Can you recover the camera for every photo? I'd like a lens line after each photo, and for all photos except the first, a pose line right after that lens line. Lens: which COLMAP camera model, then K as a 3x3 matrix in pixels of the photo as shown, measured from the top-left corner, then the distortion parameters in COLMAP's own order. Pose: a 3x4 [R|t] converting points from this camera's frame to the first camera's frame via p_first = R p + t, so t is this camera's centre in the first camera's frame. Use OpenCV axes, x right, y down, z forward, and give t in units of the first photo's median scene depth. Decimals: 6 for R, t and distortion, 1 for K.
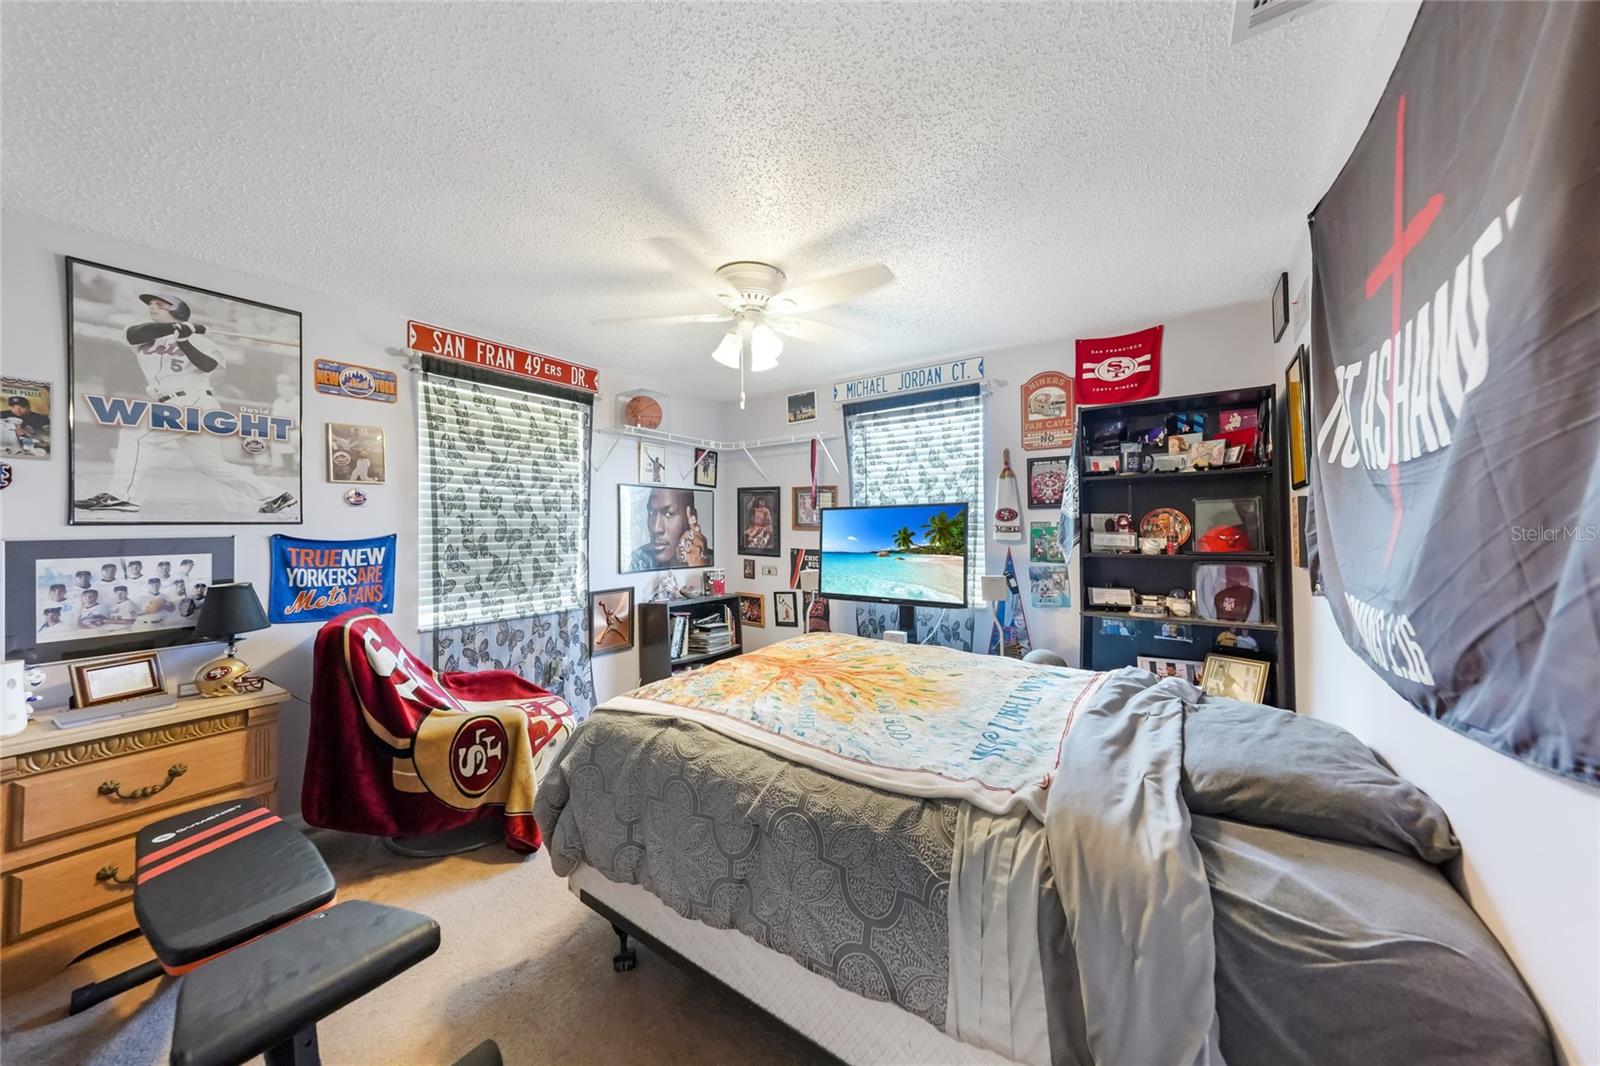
lens RADIAL K [[573.3, 0, 800.0], [0, 573.3, 533.0], [0, 0, 1]] dist [-0.002448, 0.005131]
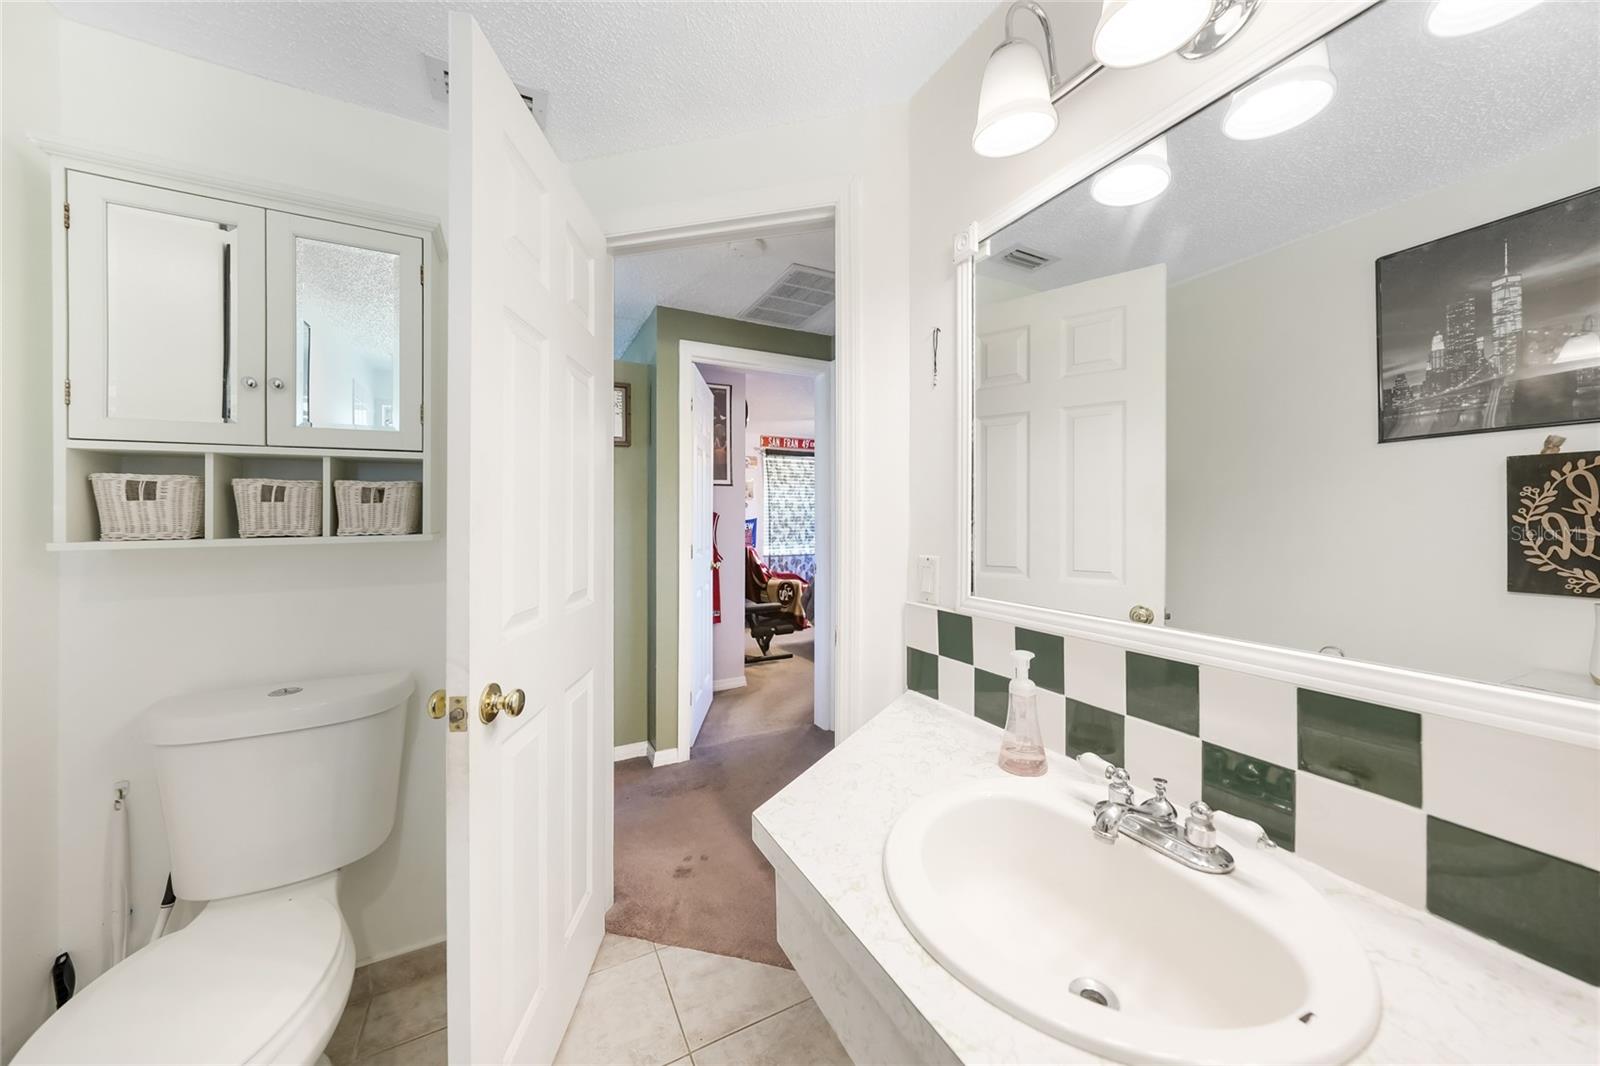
lens RADIAL K [[573.3, 0, 800.0], [0, 573.3, 533.0], [0, 0, 1]] dist [-0.002448, 0.005131]
pose [[0.890037, 0.013669, -0.455684, 0.621110], [-0.003733, 0.999735, 0.022698, 0.008600], [0.455874, -0.018501, 0.889852, -1.161083]]
